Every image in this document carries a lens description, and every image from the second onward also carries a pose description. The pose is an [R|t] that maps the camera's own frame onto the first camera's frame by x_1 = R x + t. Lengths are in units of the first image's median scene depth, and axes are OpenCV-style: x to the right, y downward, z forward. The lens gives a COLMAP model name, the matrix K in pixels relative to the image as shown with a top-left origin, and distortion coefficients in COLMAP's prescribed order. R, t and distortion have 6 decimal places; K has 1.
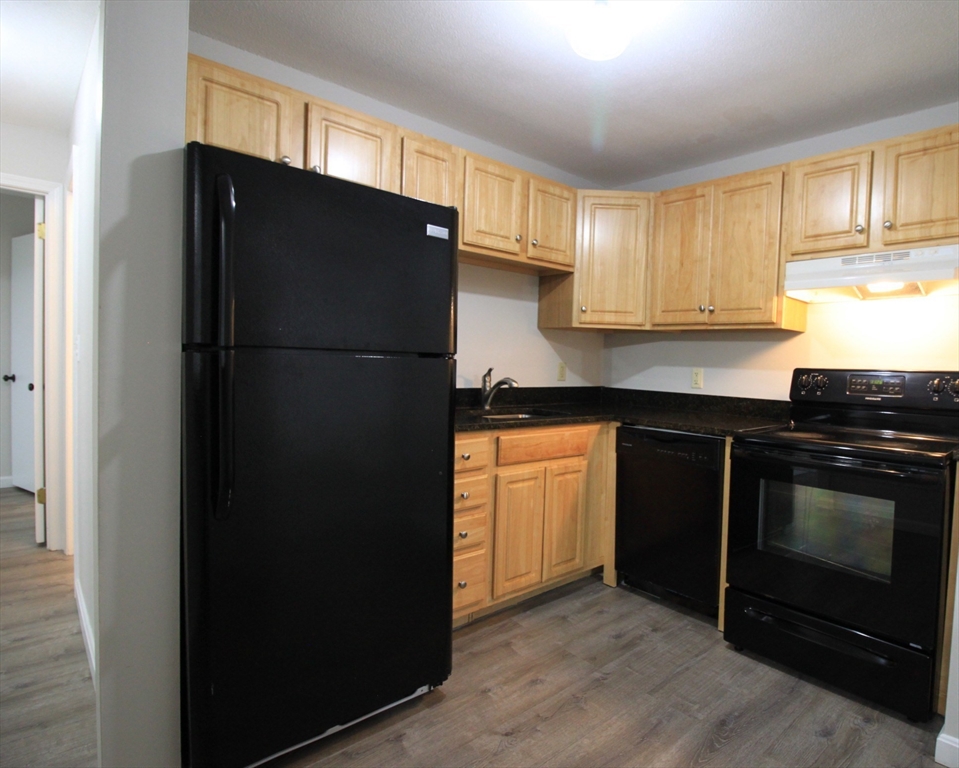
lens RADIAL K [[586.3, 0, 479.1], [0, 586.3, 375.1], [0, 0, 1]] dist [-0.009664, -0.001676]
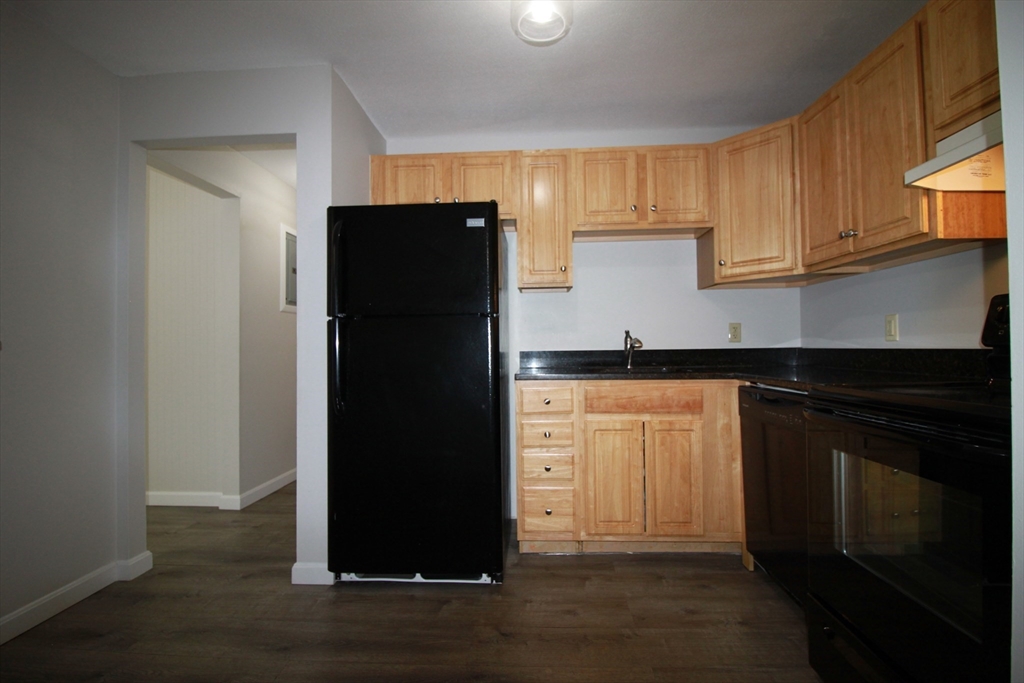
lens RADIAL K [[474.5, 0, 512.0], [0, 474.5, 341.5], [0, 0, 1]] dist [0.002066, -0.013352]
pose [[0.663735, -0.051197, -0.746214, 0.580328], [0.000413, 0.997680, -0.068082, 0.074145], [0.747968, 0.044881, 0.662216, 0.268681]]
